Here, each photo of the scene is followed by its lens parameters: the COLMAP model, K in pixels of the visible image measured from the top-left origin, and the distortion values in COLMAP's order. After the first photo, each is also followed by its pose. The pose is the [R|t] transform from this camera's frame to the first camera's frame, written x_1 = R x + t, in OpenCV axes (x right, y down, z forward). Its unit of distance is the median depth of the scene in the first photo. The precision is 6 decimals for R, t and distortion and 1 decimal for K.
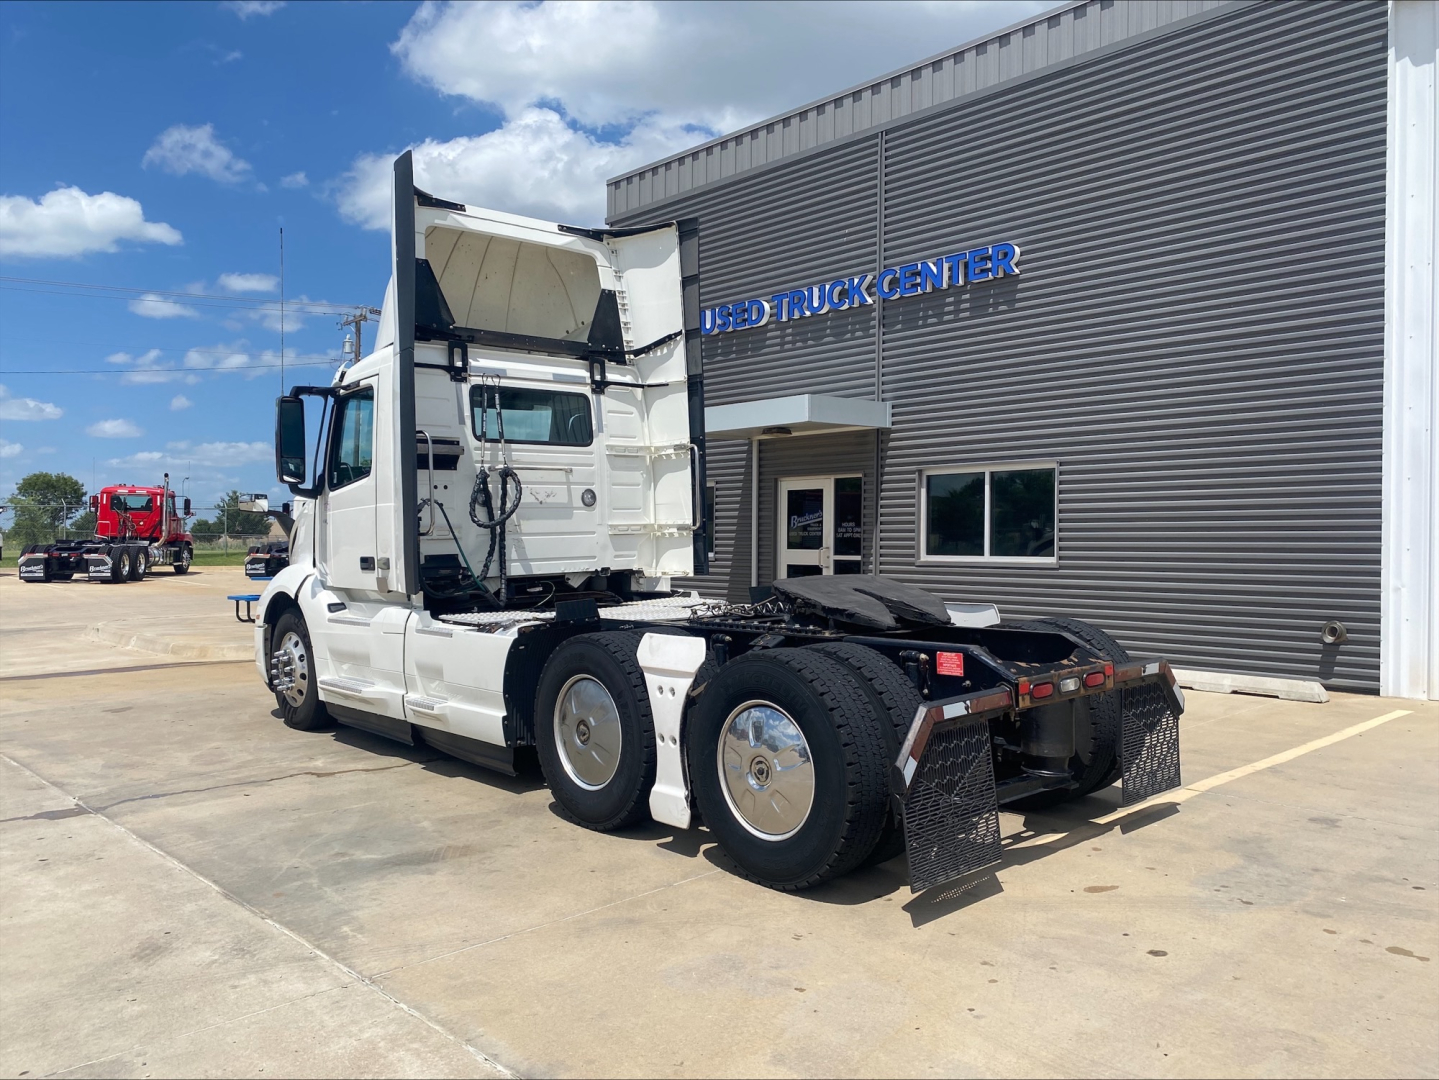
lens RADIAL K [[1024.9, 0, 706.8], [0, 1024.9, 540.8], [0, 0, 1]] dist [0.038762, -0.038487]
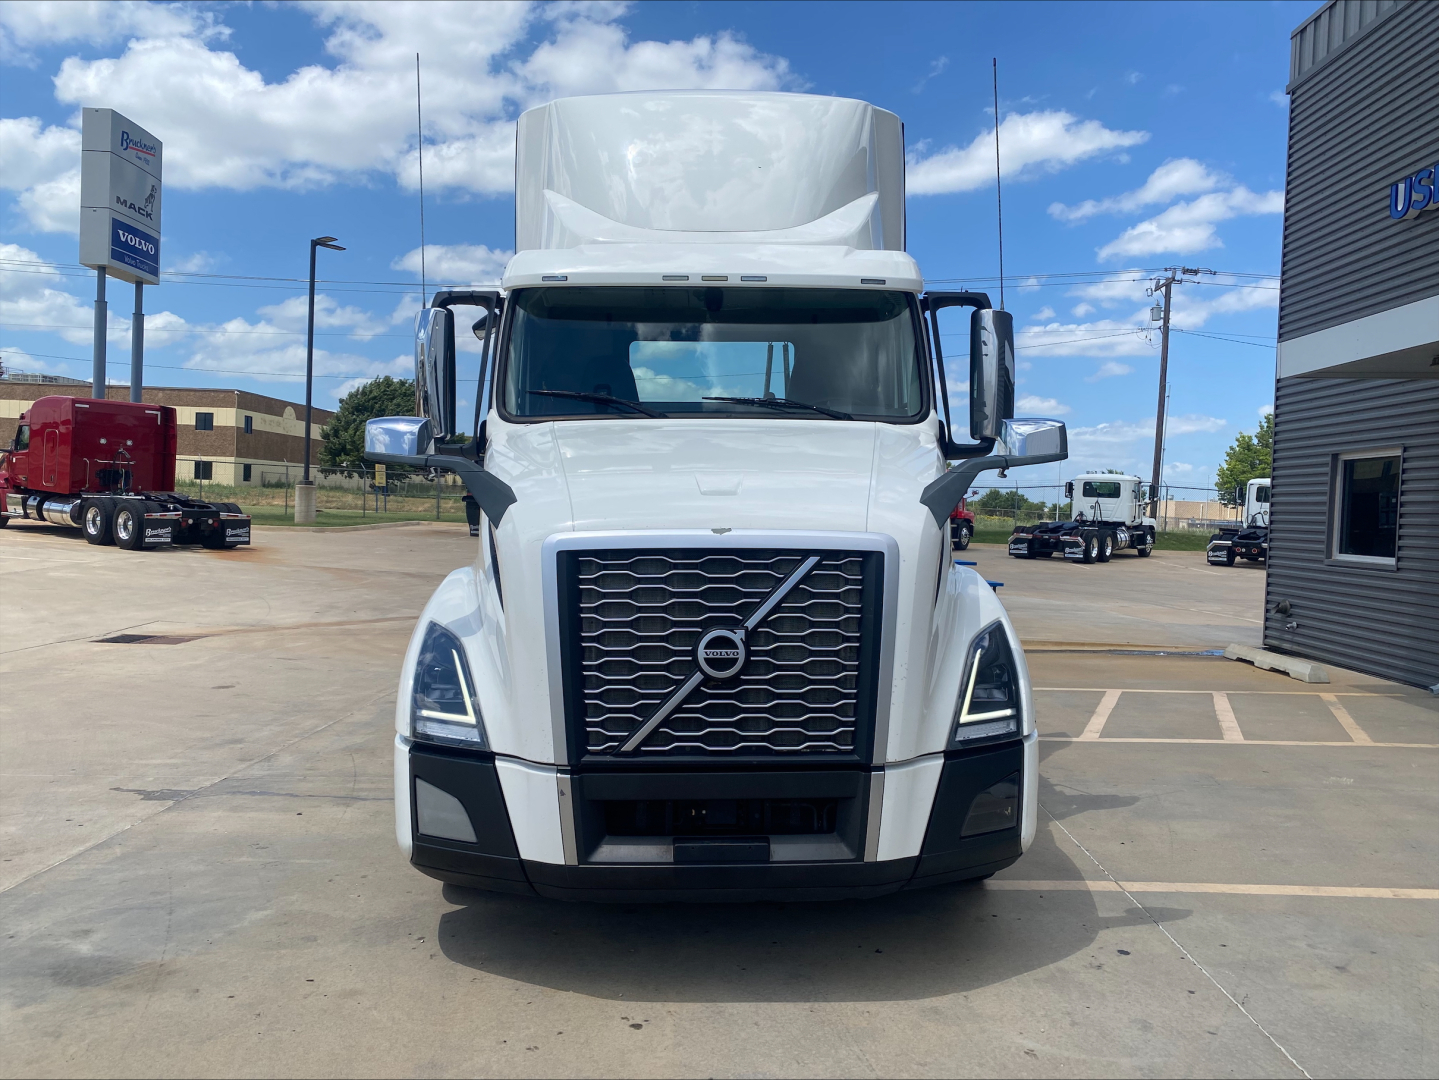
lens RADIAL K [[1067.3, 0, 703.4], [0, 1067.3, 542.7], [0, 0, 1]] dist [-0.002870, 0.000928]
pose [[0.741617, 0.041009, -0.669569, 0.320634], [-0.027928, 0.999152, 0.030262, -0.013602], [0.670242, -0.003744, 0.742133, 0.461407]]
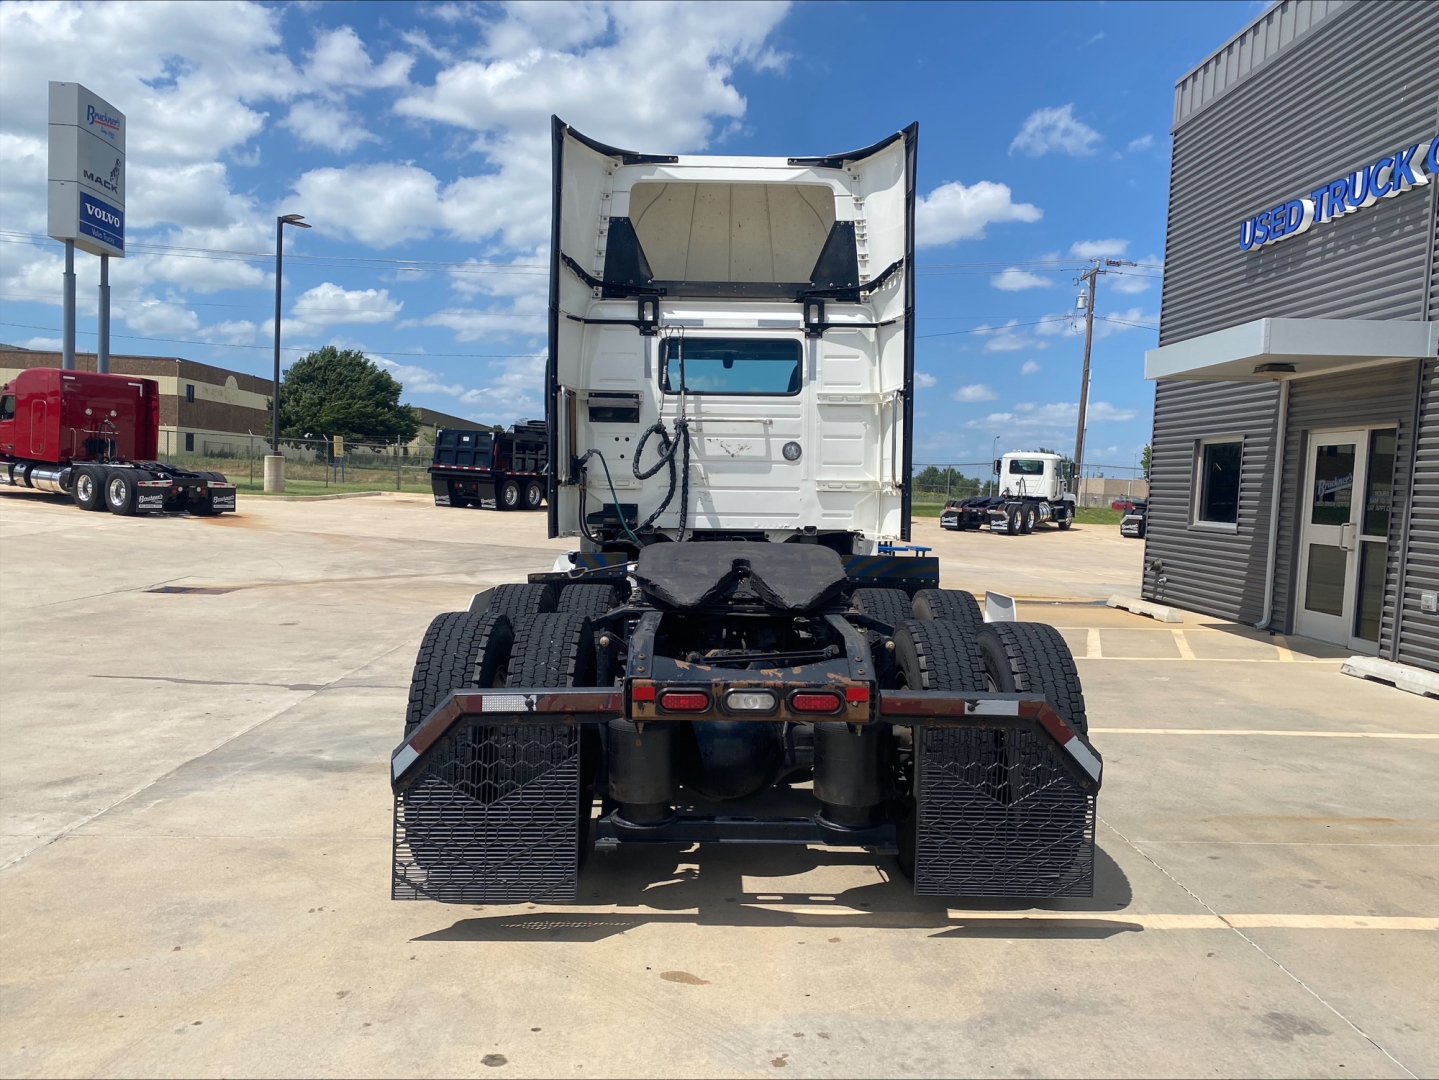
lens RADIAL K [[1024.9, 0, 706.8], [0, 1024.9, 540.8], [0, 0, 1]] dist [0.038762, -0.038487]
pose [[0.775785, 0.061482, -0.627995, 0.450432], [-0.035973, 0.997932, 0.053262, -0.007585], [0.629972, -0.018729, 0.776392, 0.239419]]
